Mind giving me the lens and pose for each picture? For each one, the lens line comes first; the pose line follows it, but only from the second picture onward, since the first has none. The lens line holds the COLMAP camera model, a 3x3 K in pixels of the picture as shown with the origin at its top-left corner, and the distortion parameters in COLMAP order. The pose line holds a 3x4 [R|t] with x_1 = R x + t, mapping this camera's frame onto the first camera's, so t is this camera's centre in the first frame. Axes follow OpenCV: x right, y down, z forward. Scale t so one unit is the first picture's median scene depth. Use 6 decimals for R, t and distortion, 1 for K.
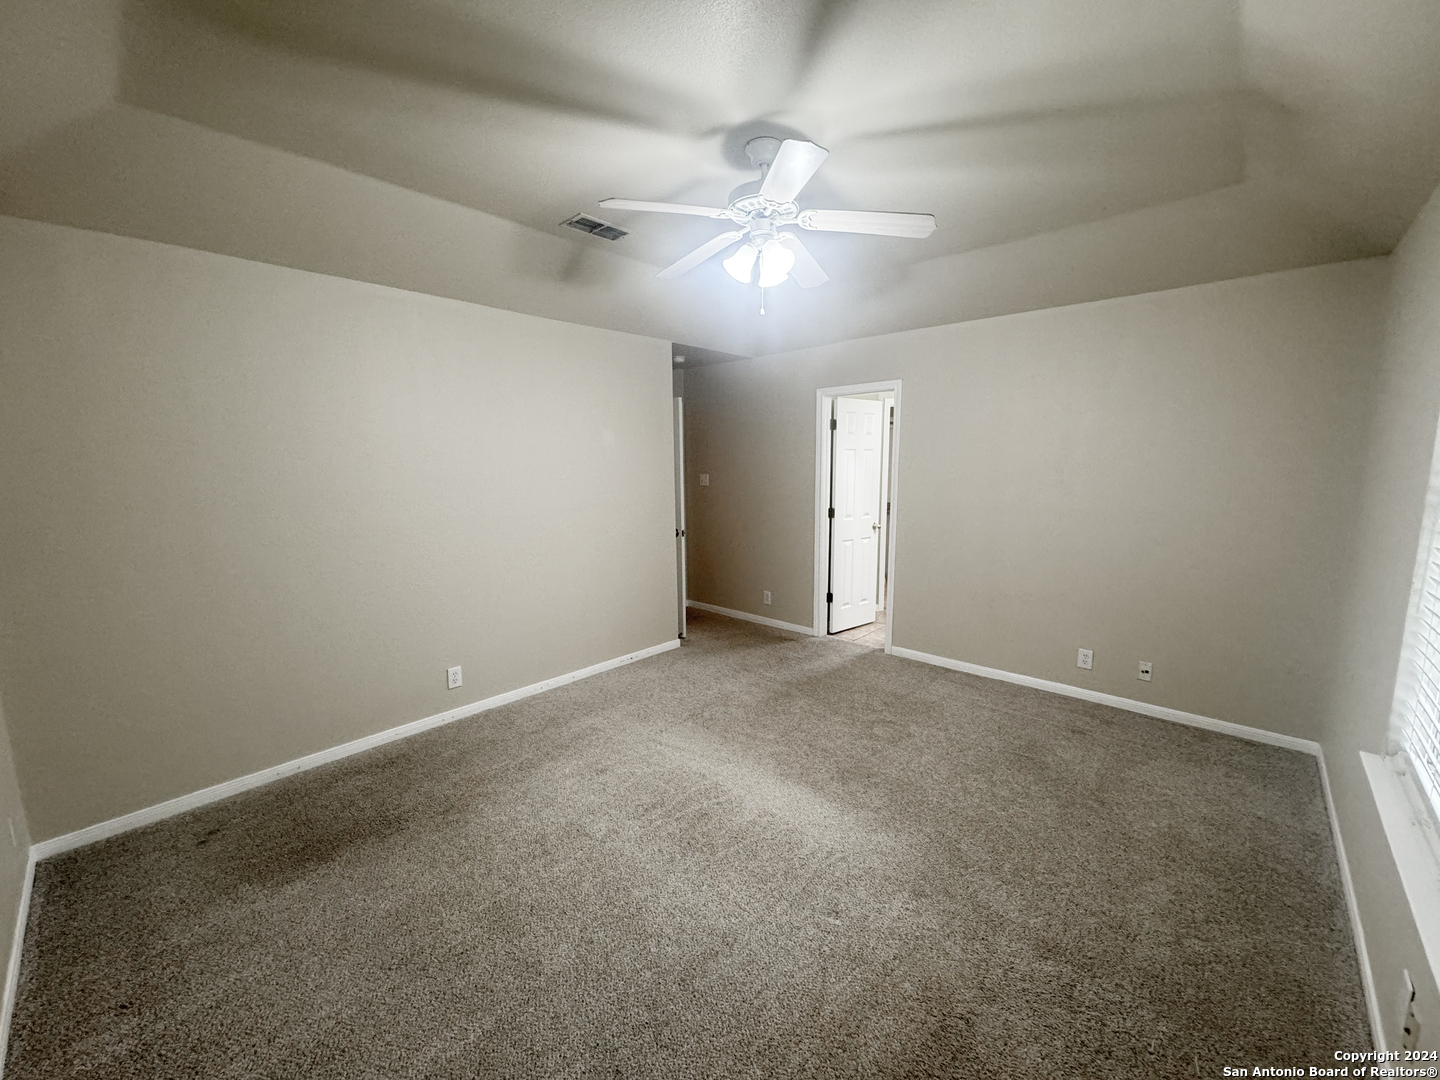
lens RADIAL K [[574.4, 0, 718.9], [0, 574.4, 539.2], [0, 0, 1]] dist [-0.003301, 0.000685]
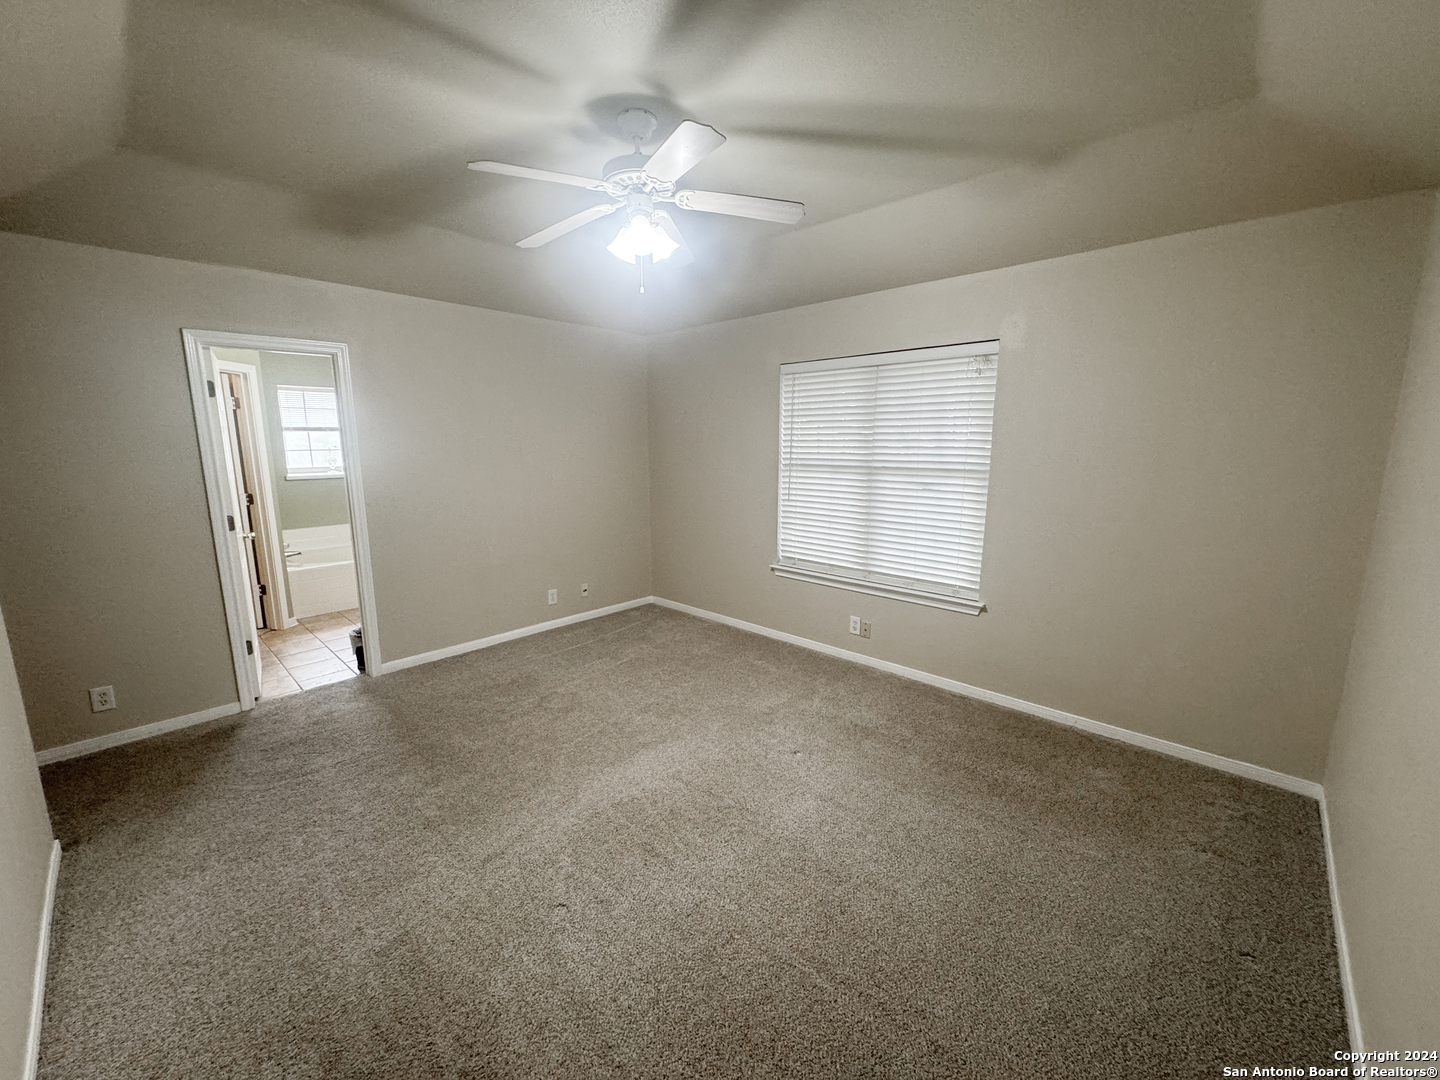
lens RADIAL K [[574.4, 0, 718.9], [0, 574.4, 539.2], [0, 0, 1]] dist [-0.003301, 0.000685]
pose [[0.008177, -0.163017, 0.986589, -0.698787], [0.139490, 0.977162, 0.160304, -0.084468], [-0.990190, 0.136309, 0.030730, 0.646357]]
